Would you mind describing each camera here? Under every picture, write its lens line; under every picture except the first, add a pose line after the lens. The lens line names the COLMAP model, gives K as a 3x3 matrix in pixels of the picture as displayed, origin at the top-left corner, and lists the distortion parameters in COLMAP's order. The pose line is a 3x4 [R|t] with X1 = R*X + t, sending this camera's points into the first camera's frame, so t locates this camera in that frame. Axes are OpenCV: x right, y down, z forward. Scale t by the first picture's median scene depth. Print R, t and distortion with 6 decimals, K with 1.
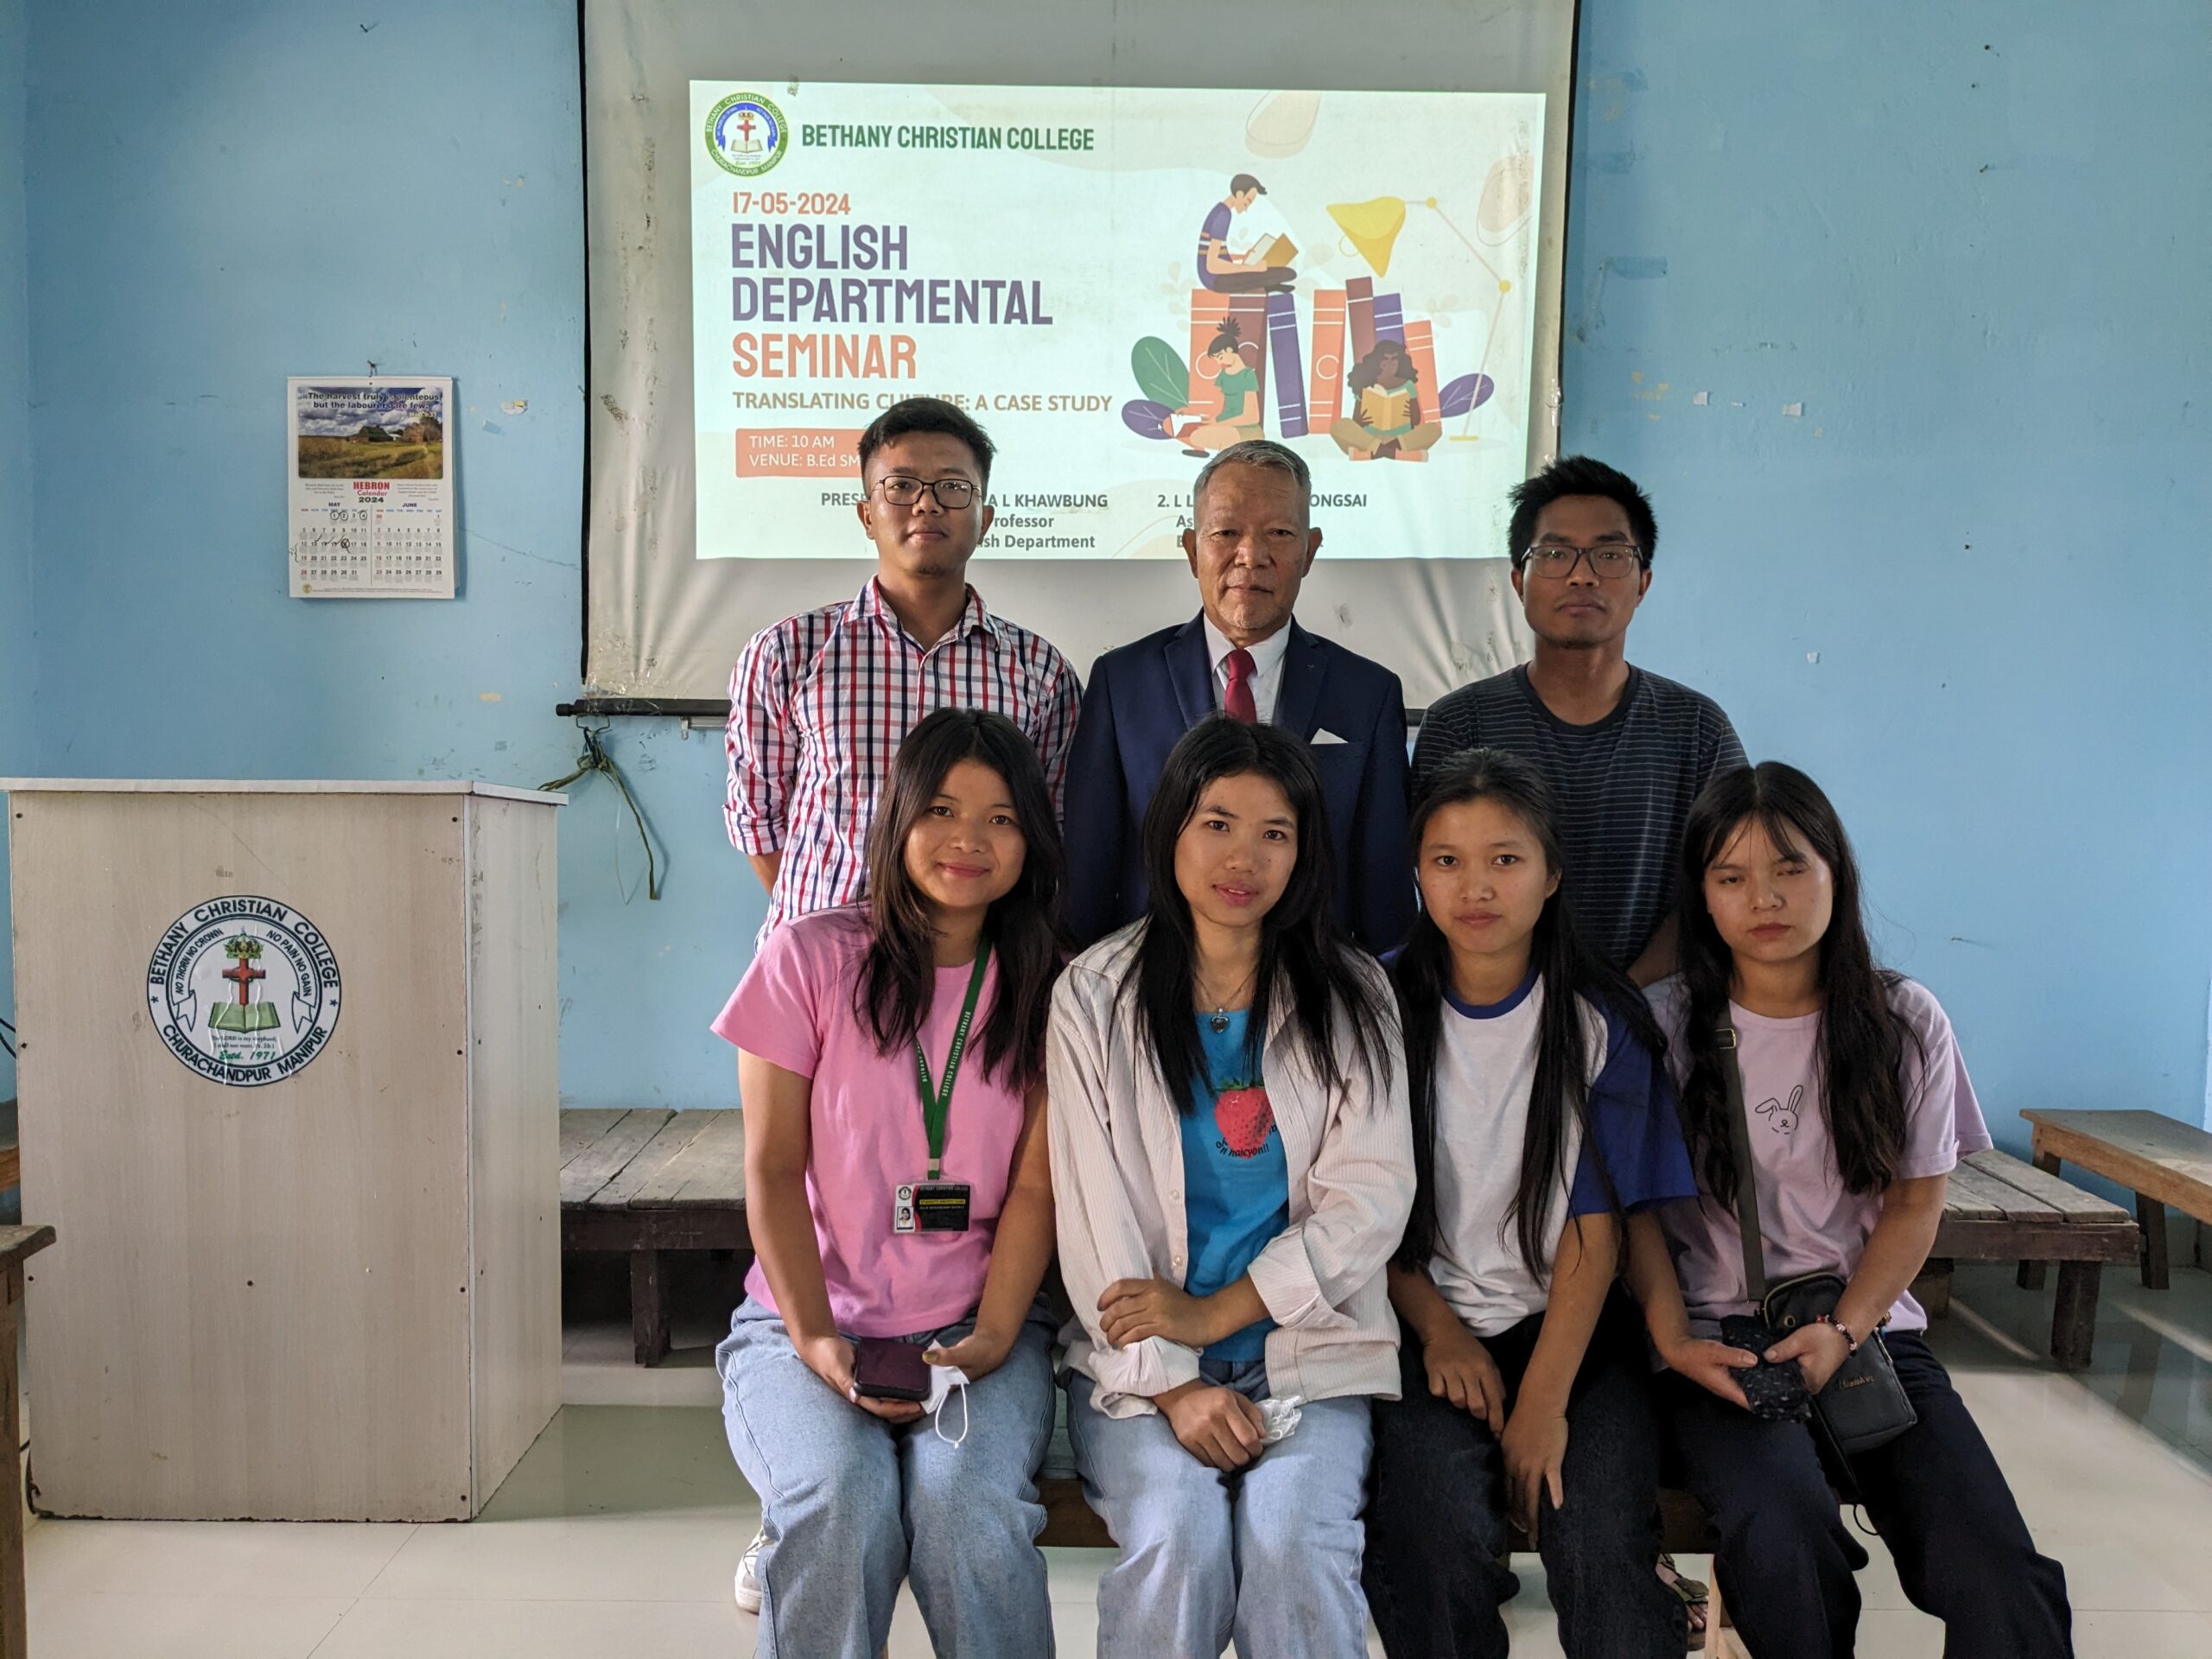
lens RADIAL K [[1676.4, 0, 1108.9], [0, 1676.4, 837.1], [0, 0, 1]] dist [0.075498, -0.159767]
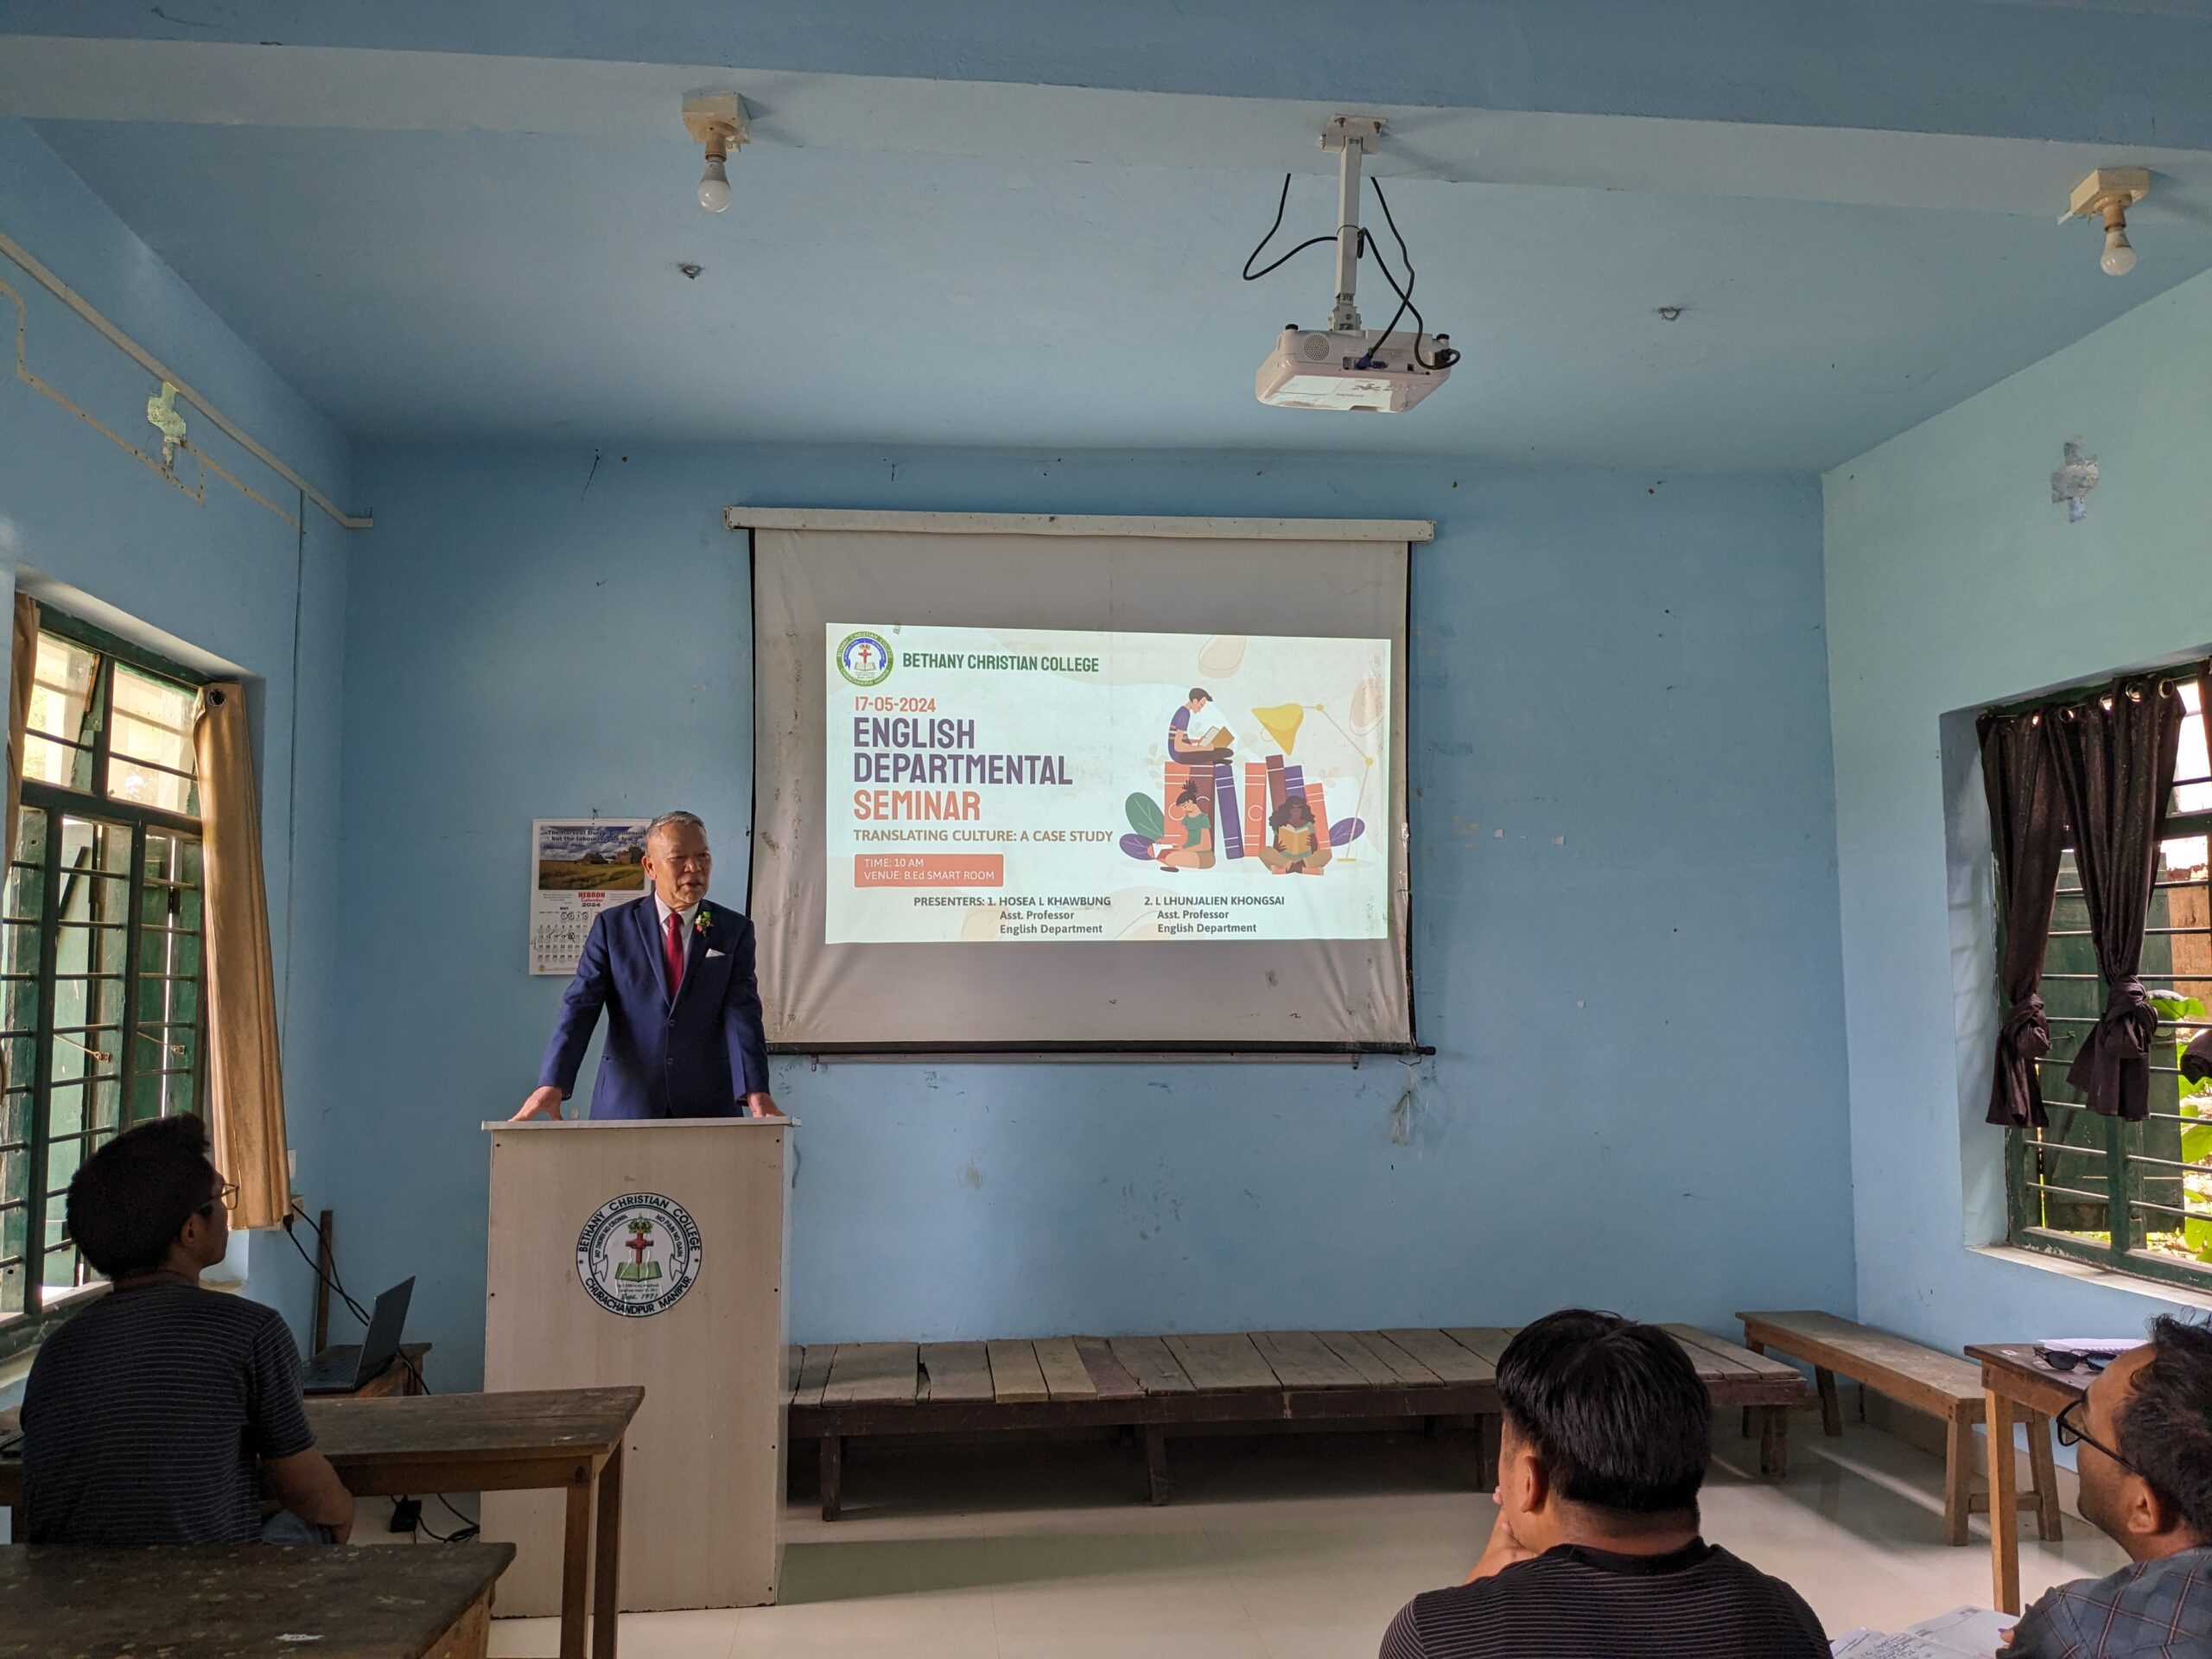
lens RADIAL K [[1726.5, 0, 1111.0], [0, 1726.5, 857.5], [0, 0, 1]] dist [0.080022, -0.185446]
pose [[0.992155, -0.002107, 0.124994, -0.189592], [0.019886, 0.989787, -0.141159, -0.026155], [-0.123421, 0.142537, 0.982064, -0.483989]]
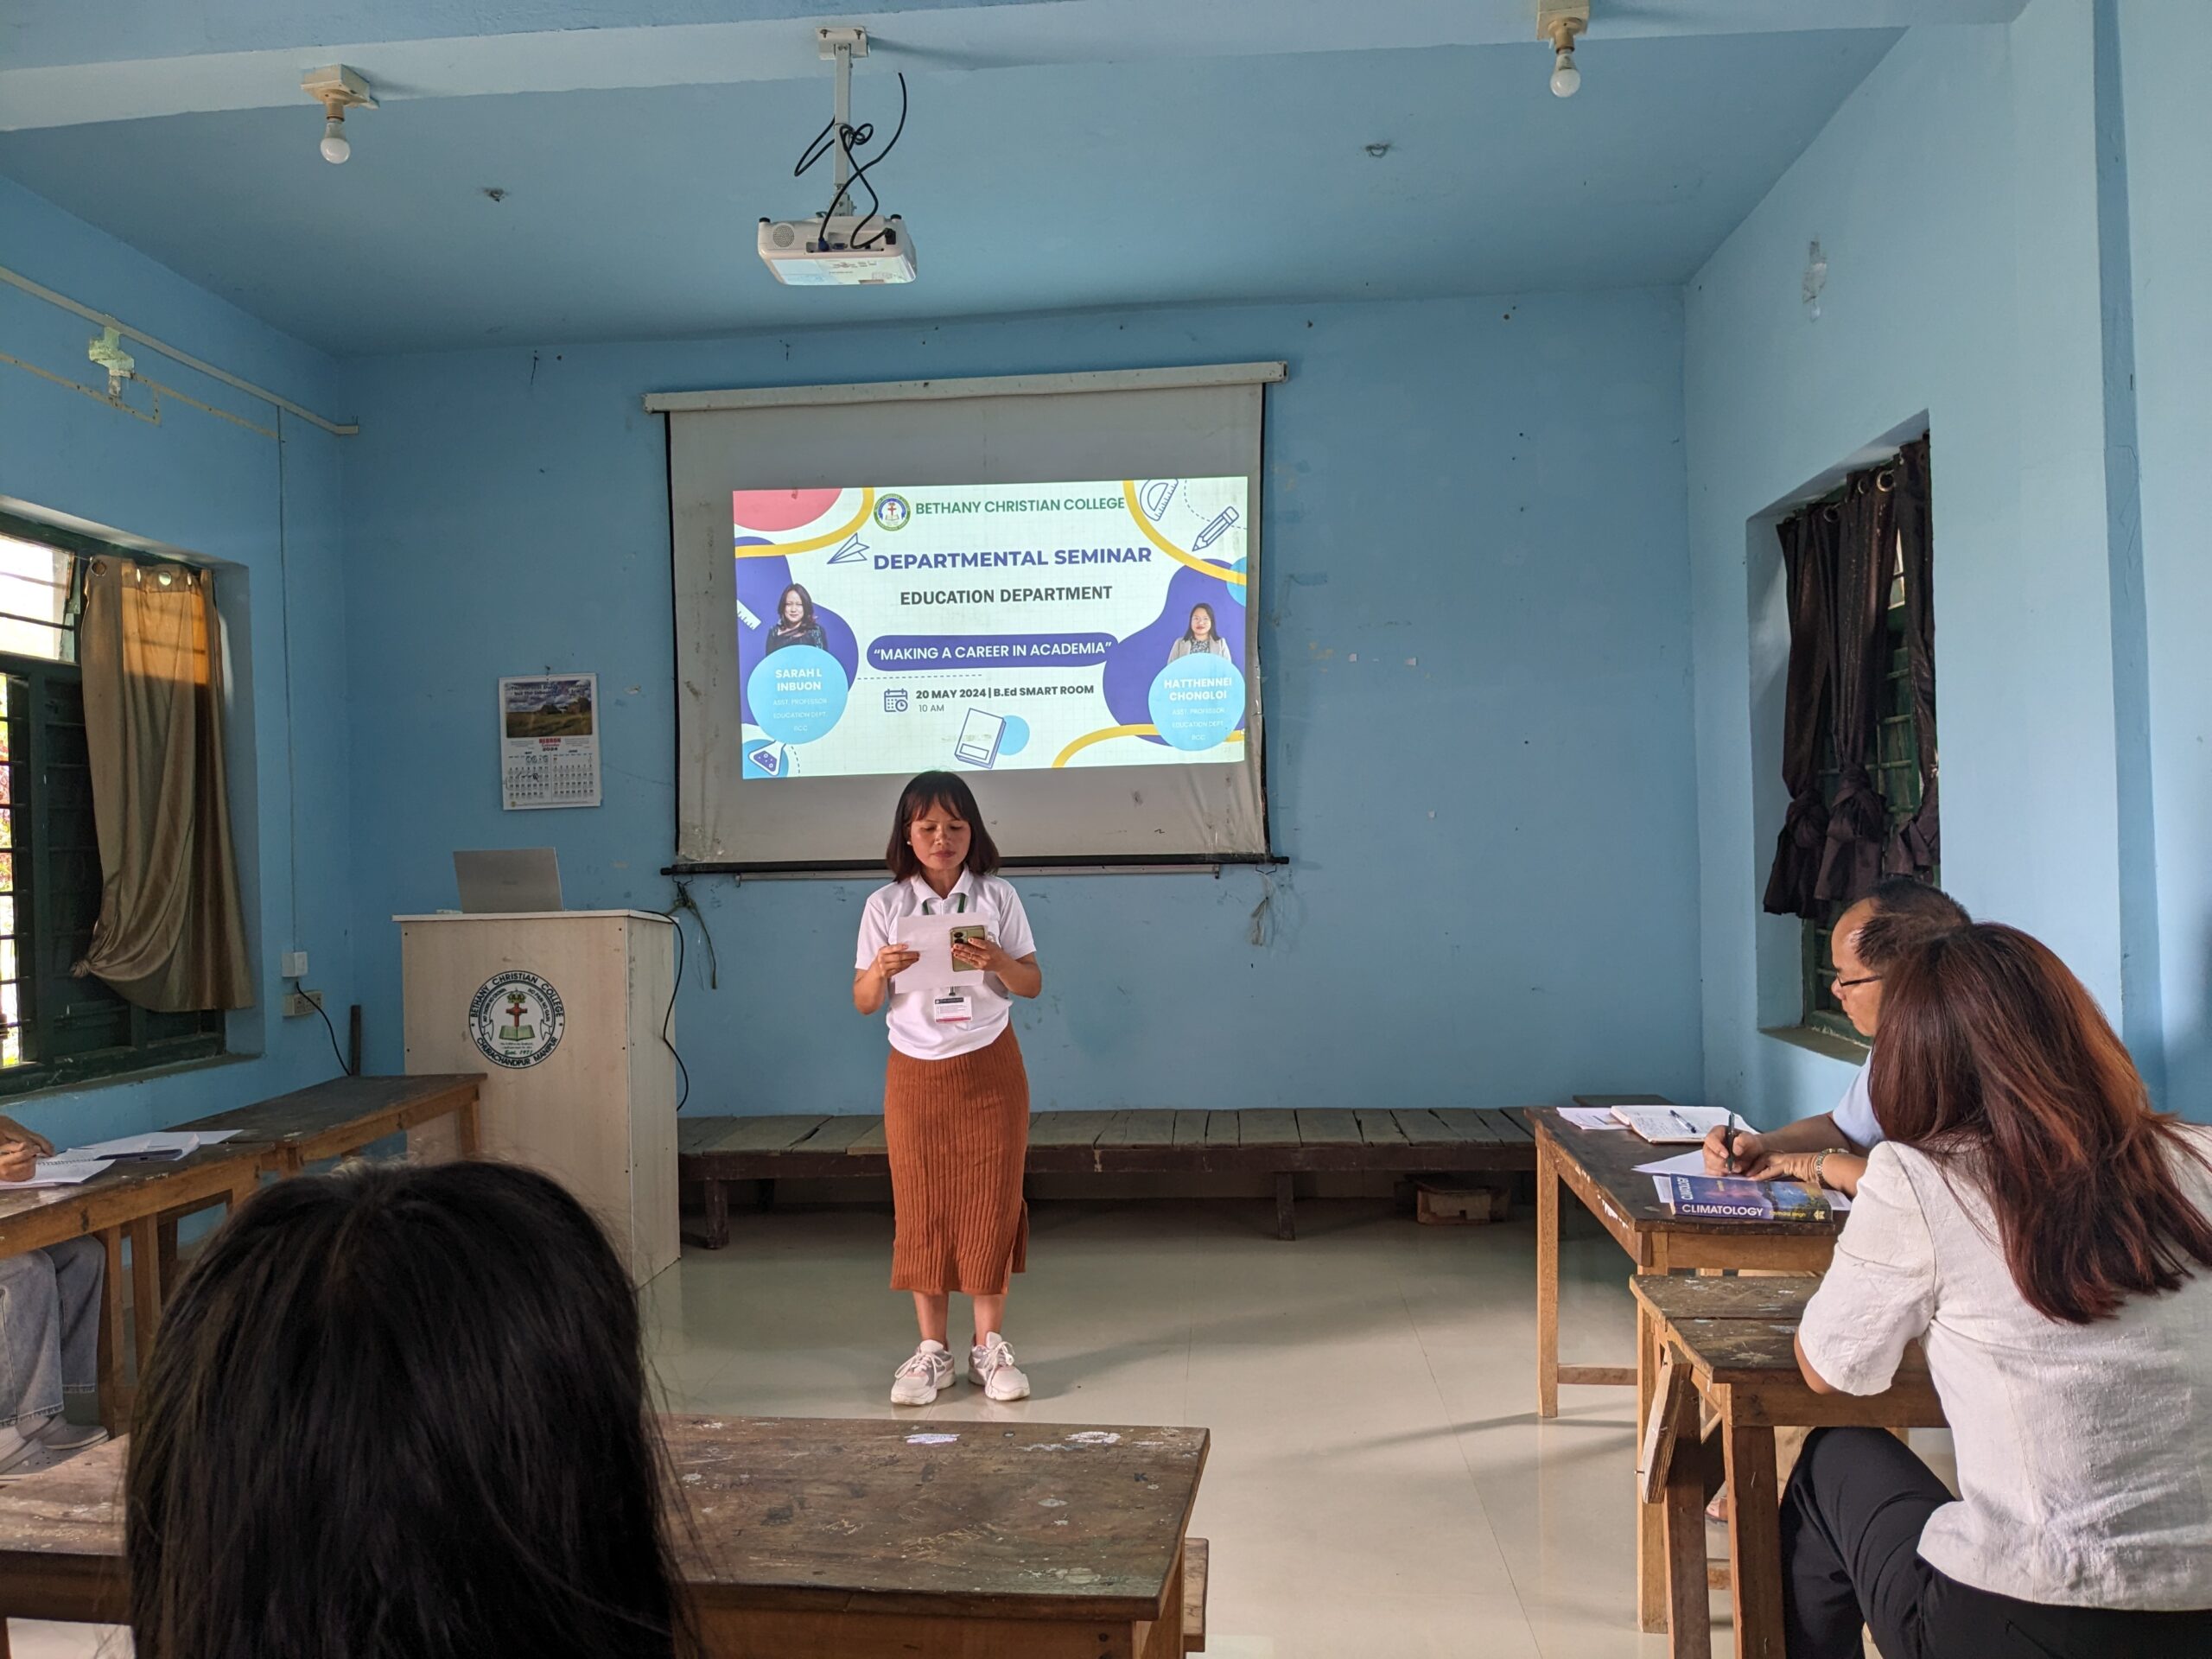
lens RADIAL K [[1767.4, 0, 1093.9], [0, 1767.4, 934.5], [0, 0, 1]] dist [-0.083608, 0.206457]
pose [[0.998032, -0.028829, -0.055695, 0.189439], [0.027173, 0.999172, -0.030272, 0.049508], [0.056522, 0.028699, 0.997989, -0.689804]]
